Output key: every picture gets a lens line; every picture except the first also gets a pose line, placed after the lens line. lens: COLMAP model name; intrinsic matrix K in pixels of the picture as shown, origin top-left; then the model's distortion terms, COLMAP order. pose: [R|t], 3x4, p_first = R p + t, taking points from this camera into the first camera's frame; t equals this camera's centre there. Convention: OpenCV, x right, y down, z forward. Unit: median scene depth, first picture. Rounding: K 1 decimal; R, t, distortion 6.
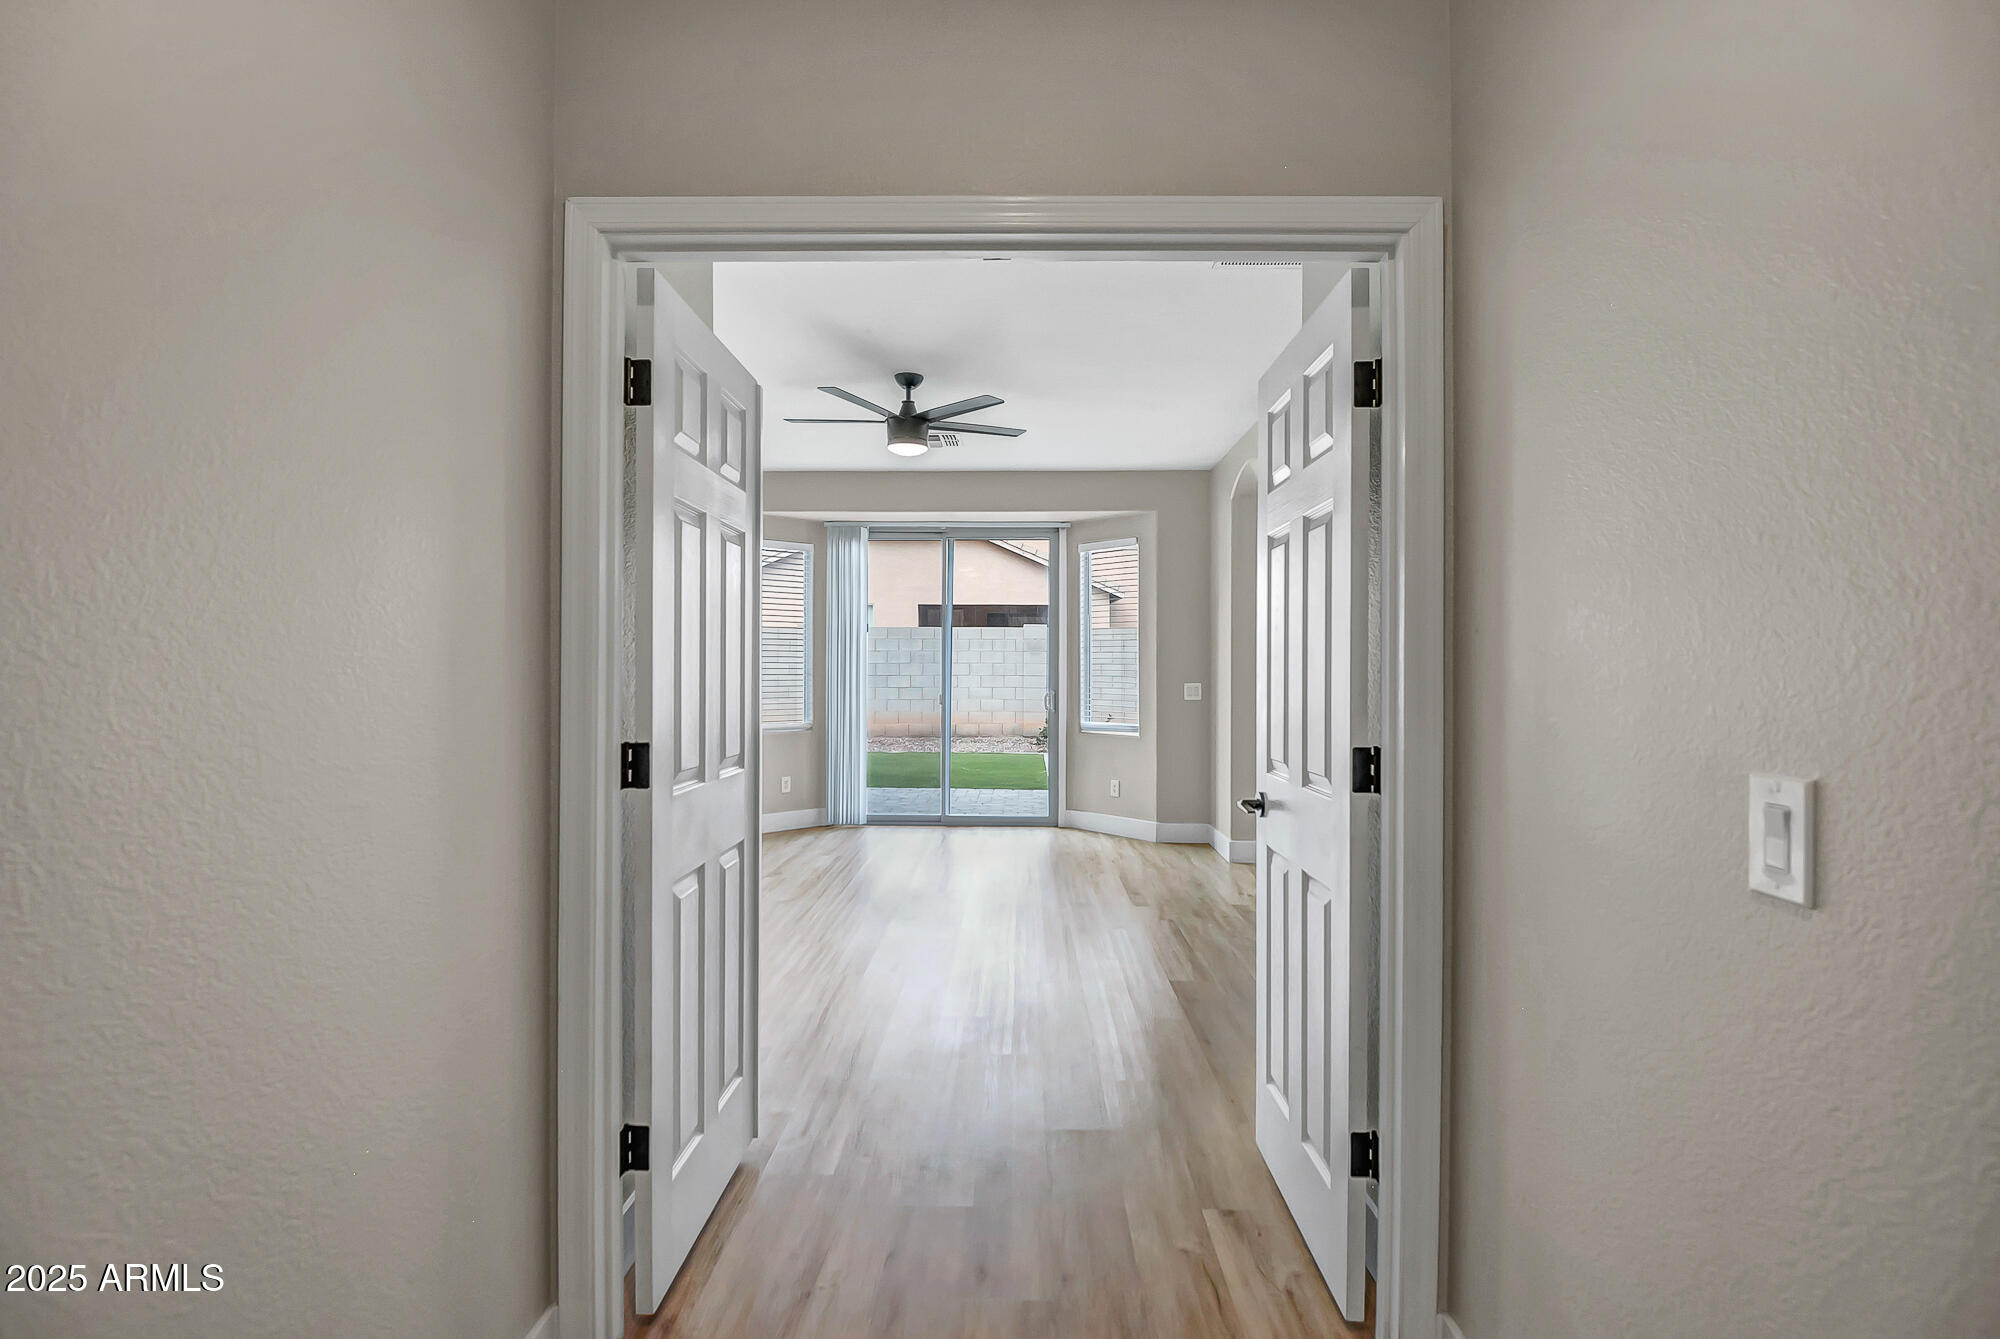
lens RADIAL K [[912.8, 0, 1000.0], [0, 912.8, 669.5], [0, 0, 1]] dist [0.004771, 0.000223]
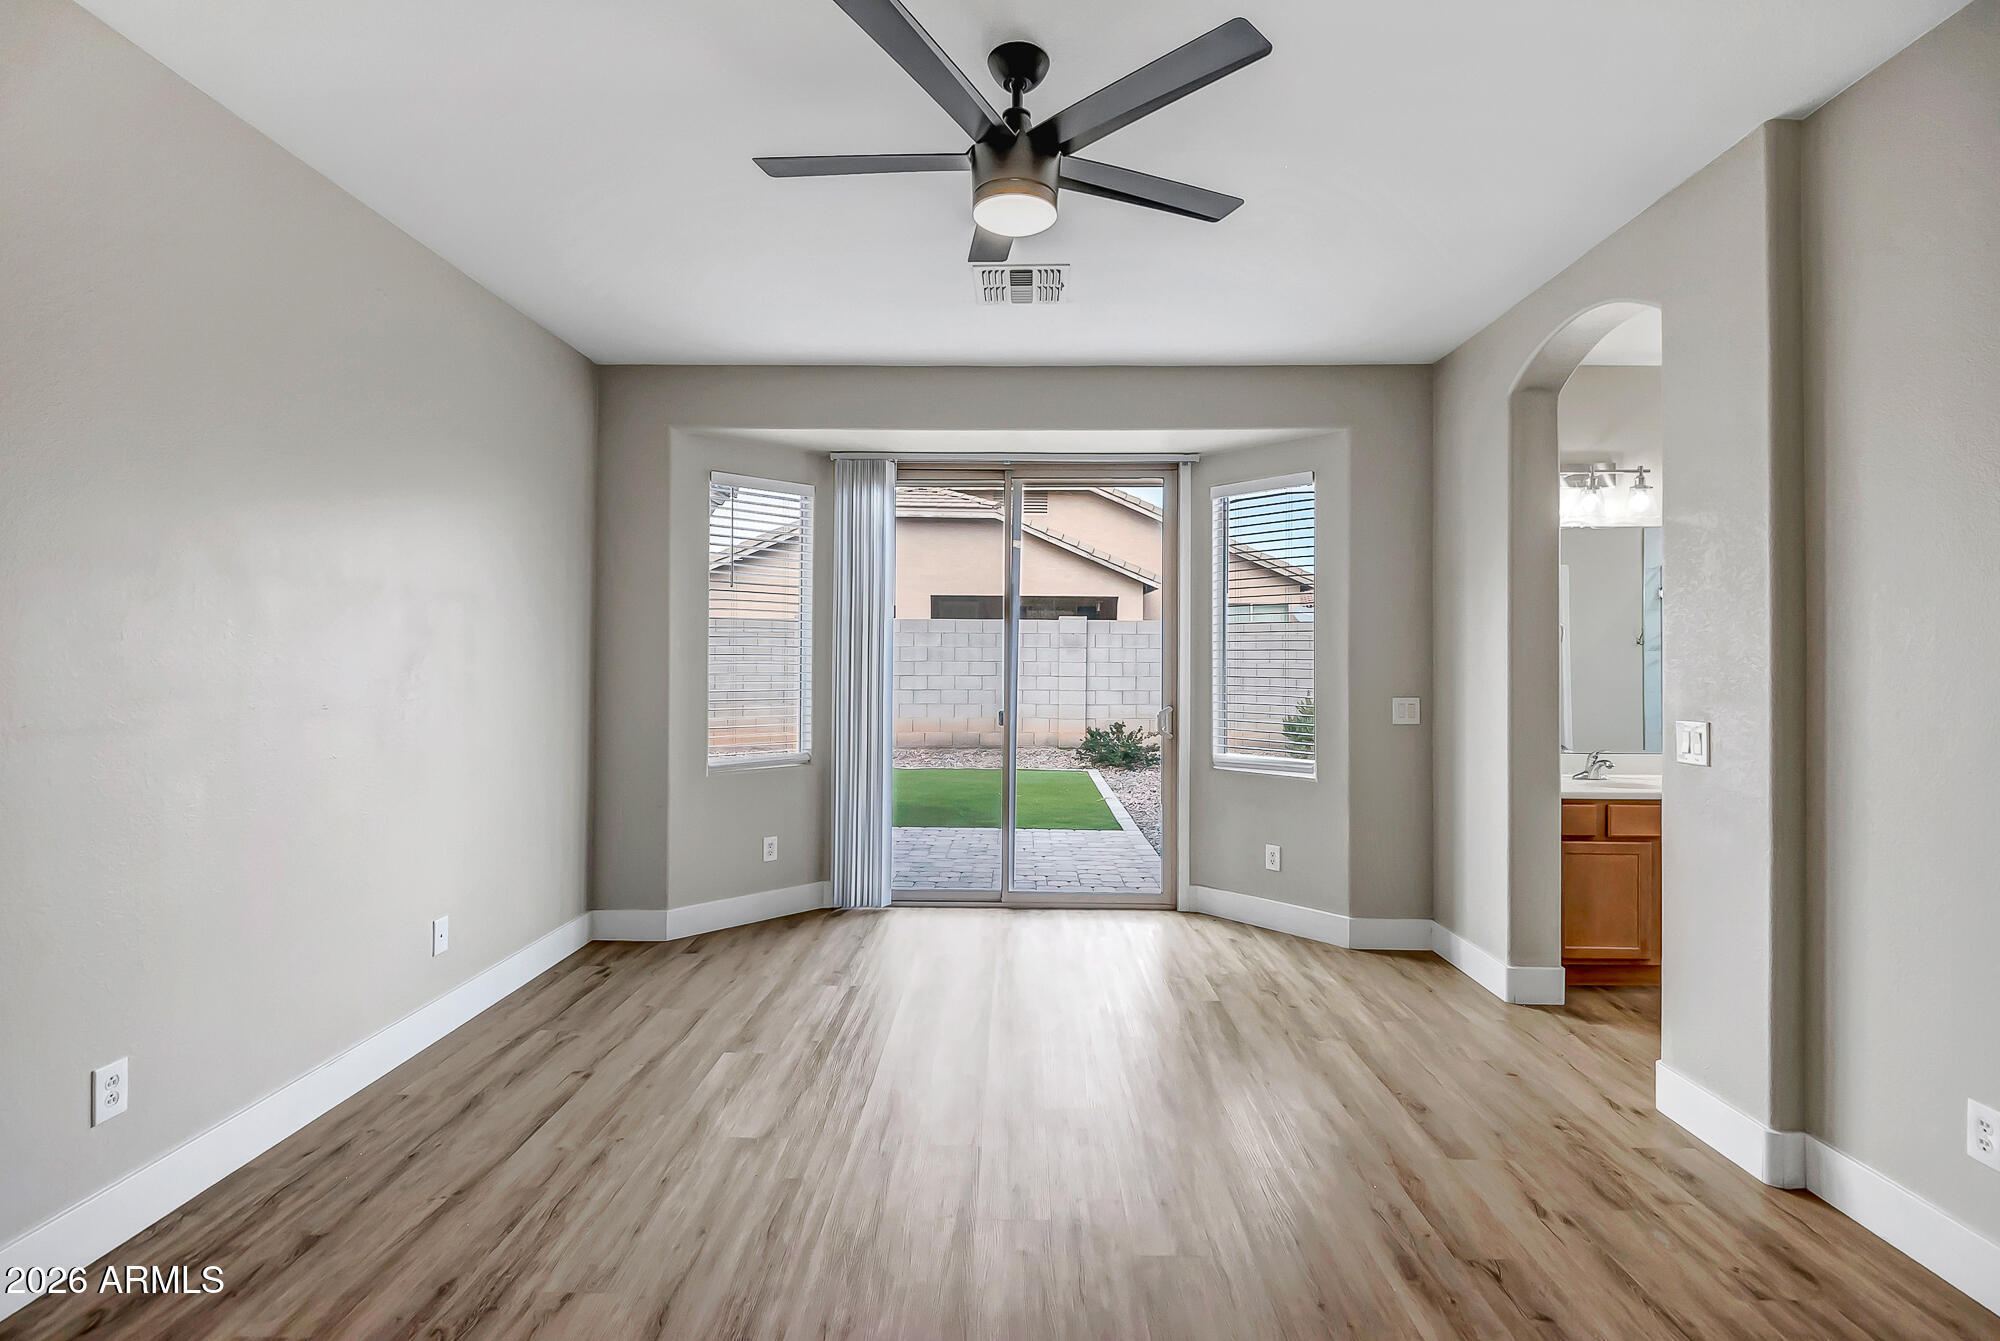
lens RADIAL K [[922.9, 0, 1000.2], [0, 922.9, 663.5], [0, 0, 1]] dist [0.047561, -0.043062]
pose [[0.999995, 0.002511, -0.001765, -0.066185], [-0.002516, 0.999993, -0.002787, -0.006469], [0.001758, 0.002791, 0.999995, 0.323197]]
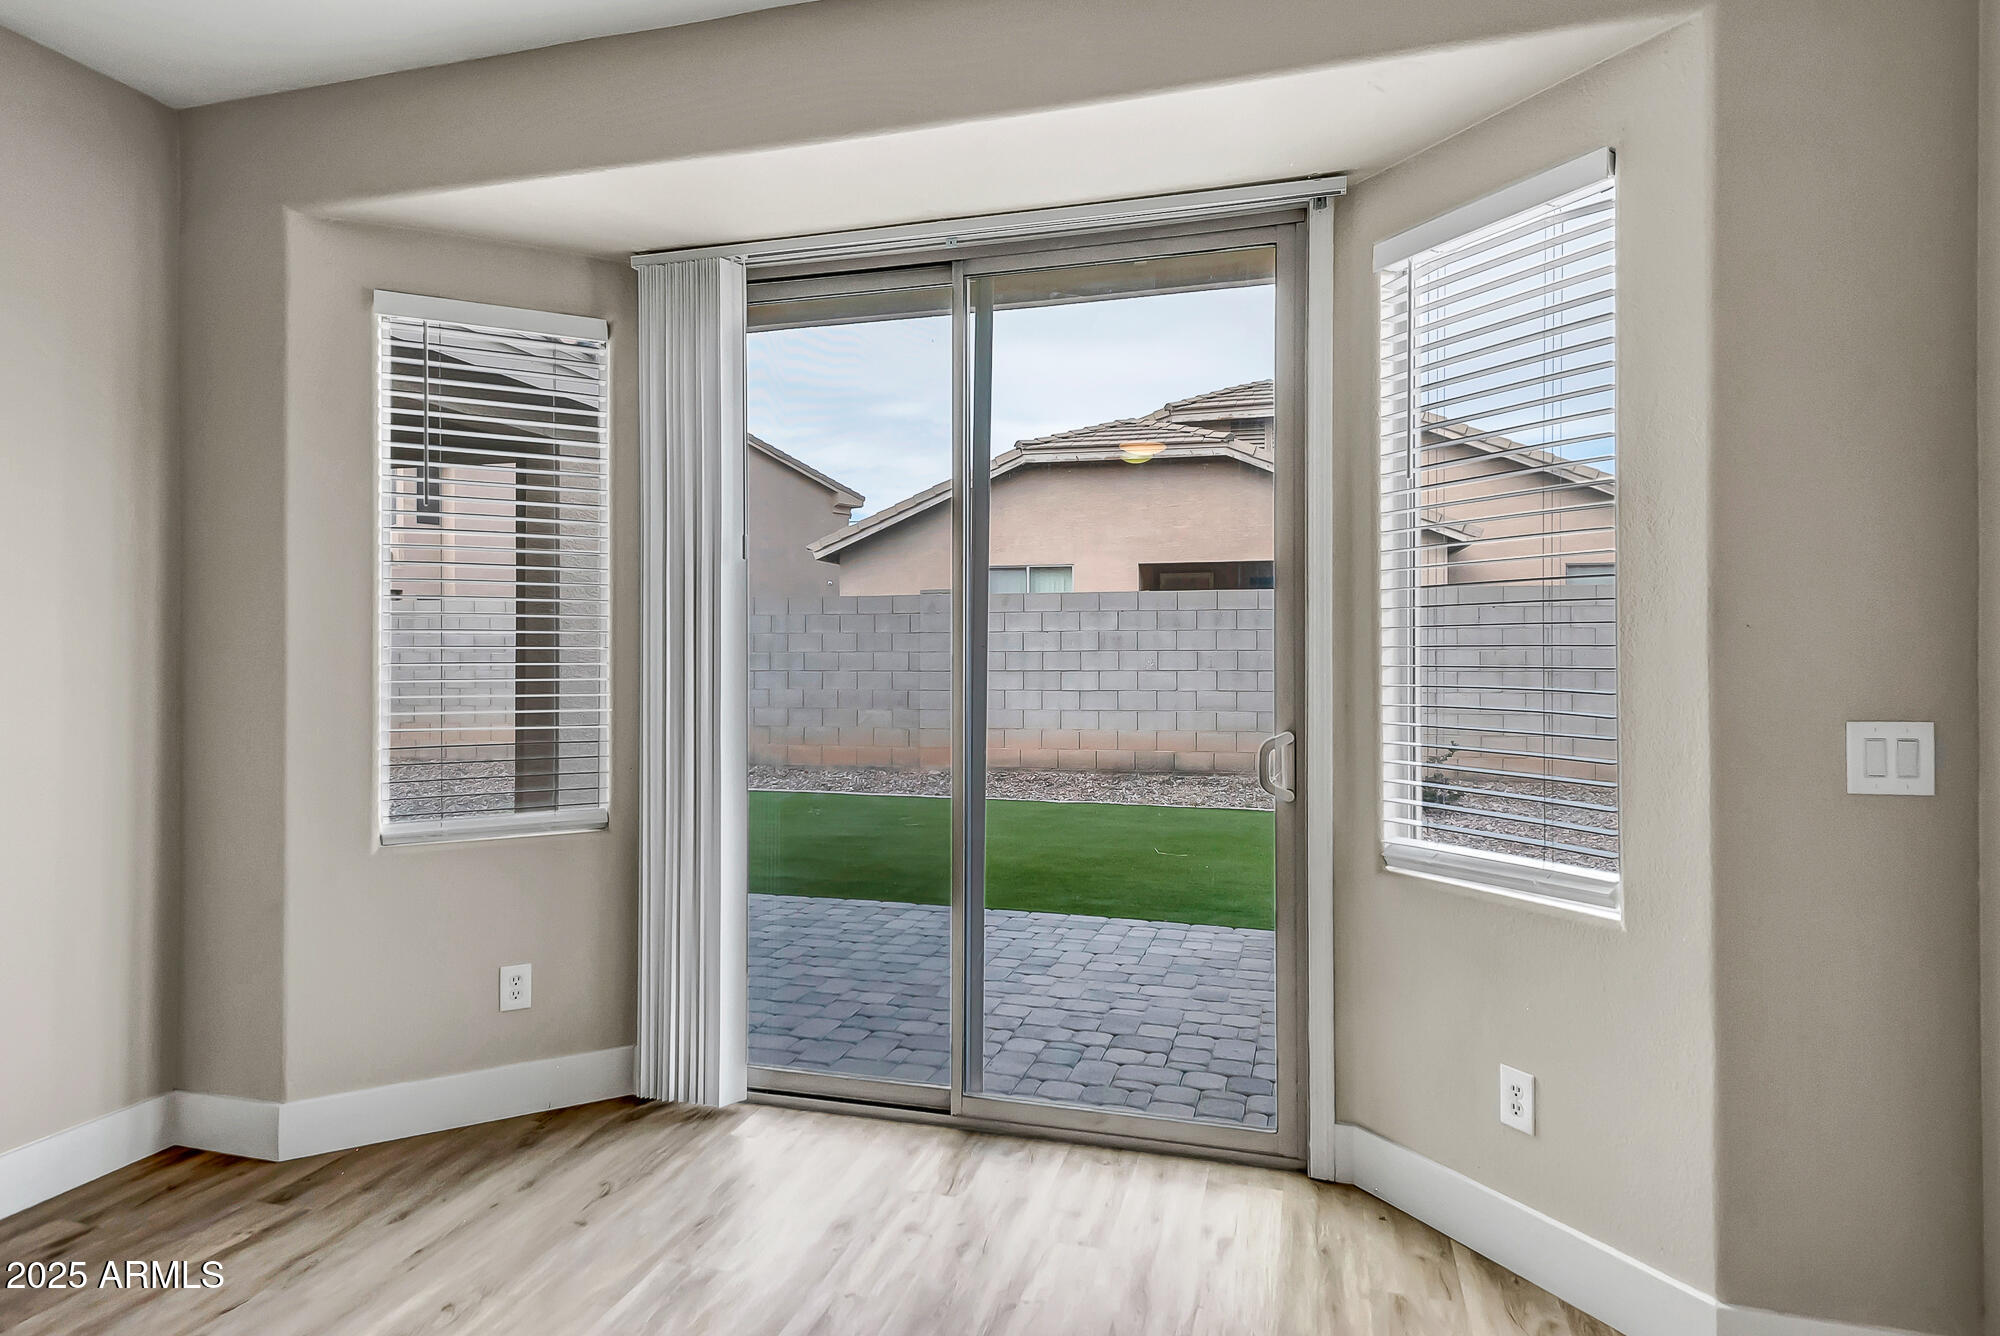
lens RADIAL K [[1119.0, 0, 982.7], [0, 1119.0, 658.3], [0, 0, 1]] dist [0.019816, -0.000026]
pose [[0.964296, -0.003714, -0.264802, 0.059011], [0.003283, 0.999992, -0.002072, -0.001746], [0.264807, 0.001128, 0.964301, 0.608820]]
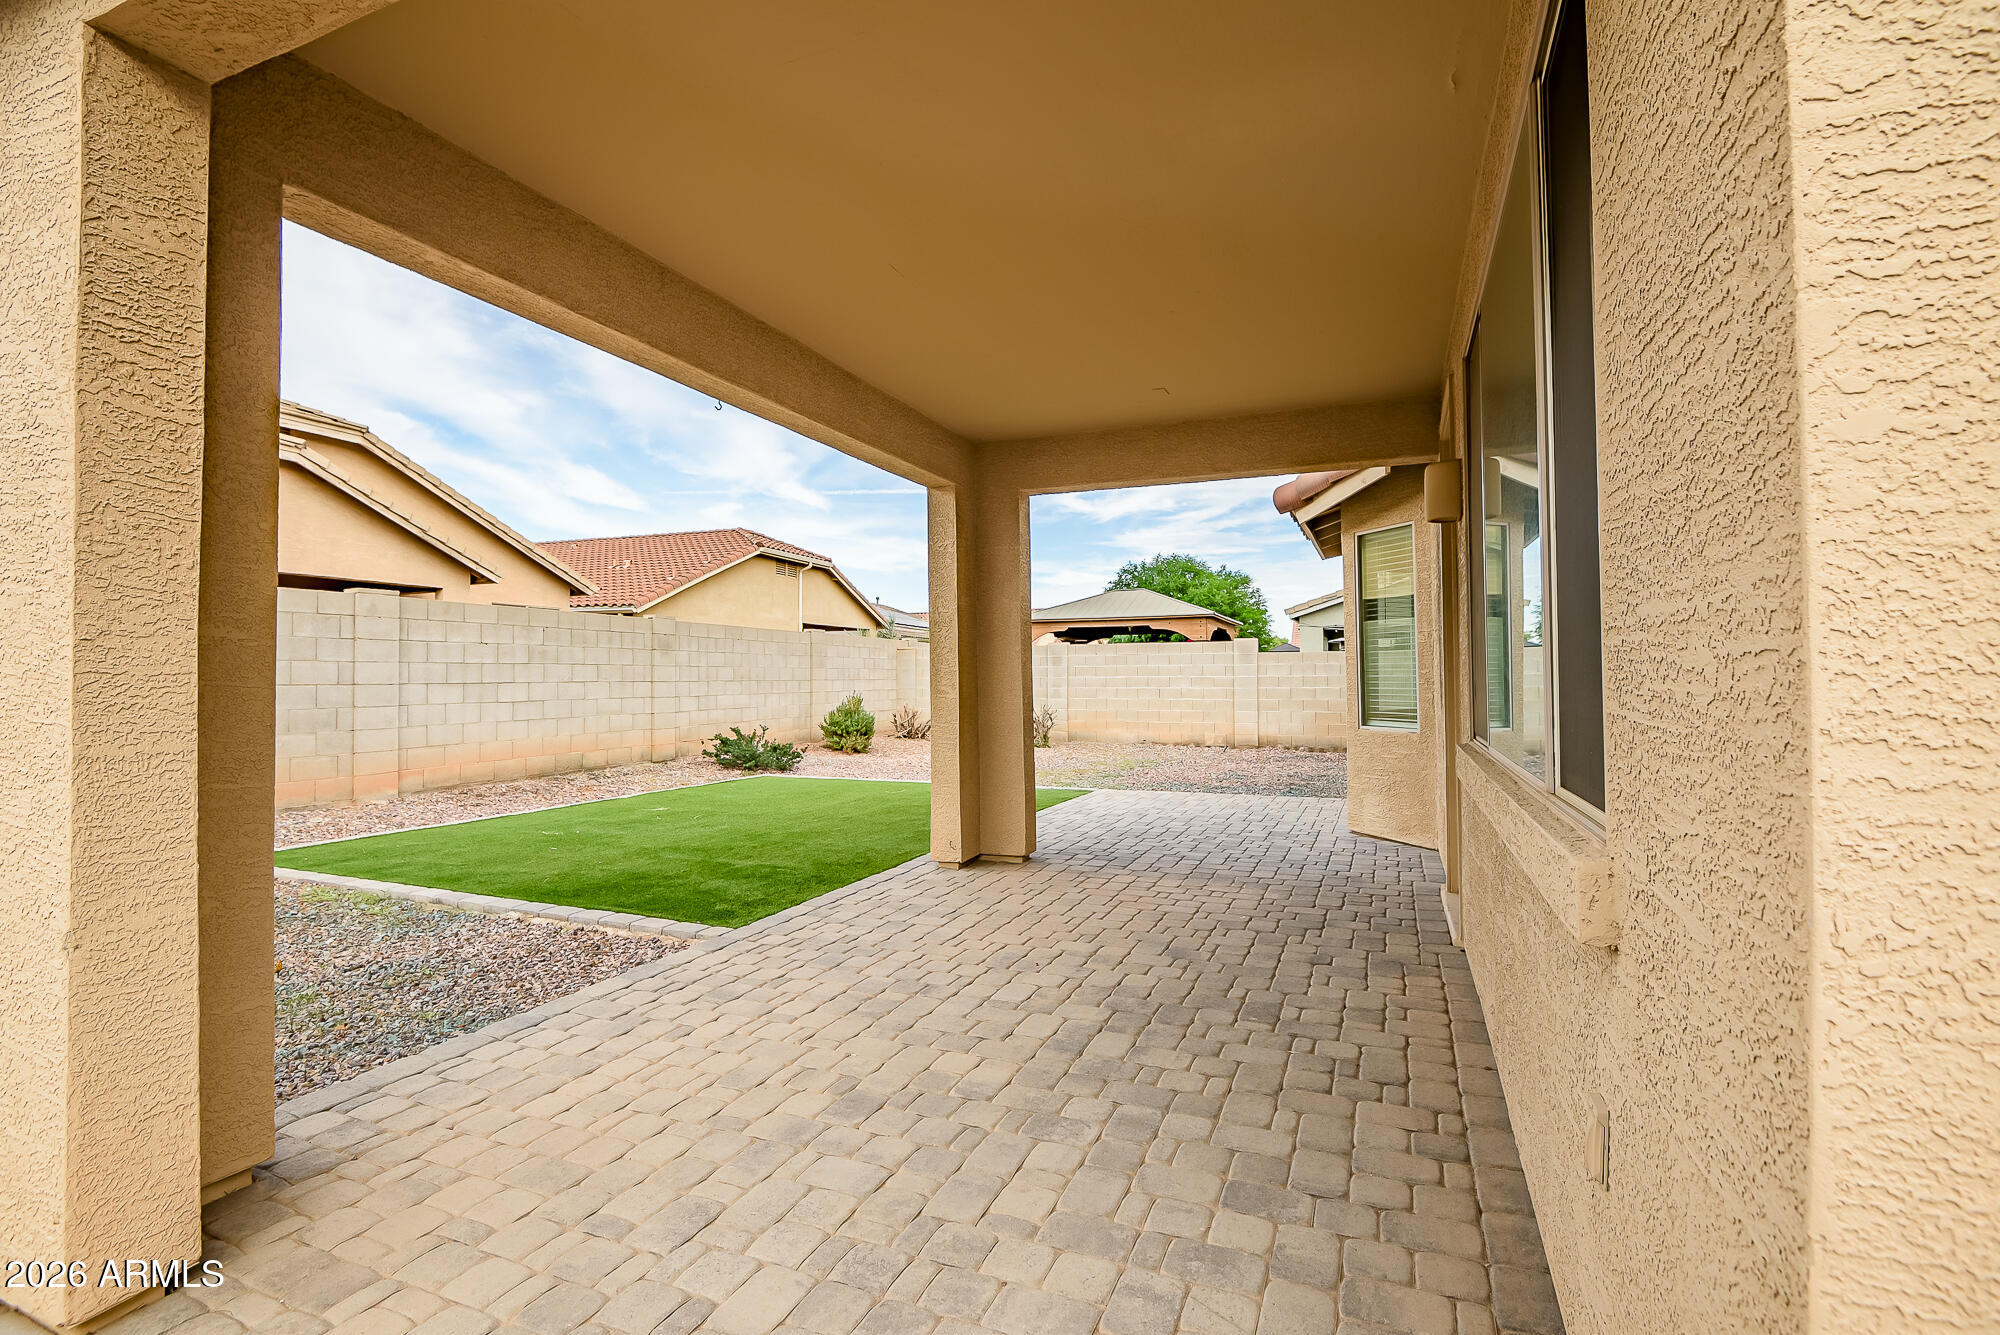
lens RADIAL K [[912.8, 0, 1000.0], [0, 912.8, 667.5], [0, 0, 1]] dist [0.004771, 0.000223]
pose [[0.379202, 0.005560, 0.925297, -1.335570], [0.006188, 0.999944, -0.008545, 0.007589], [-0.925293, 0.008966, 0.379146, 1.049066]]
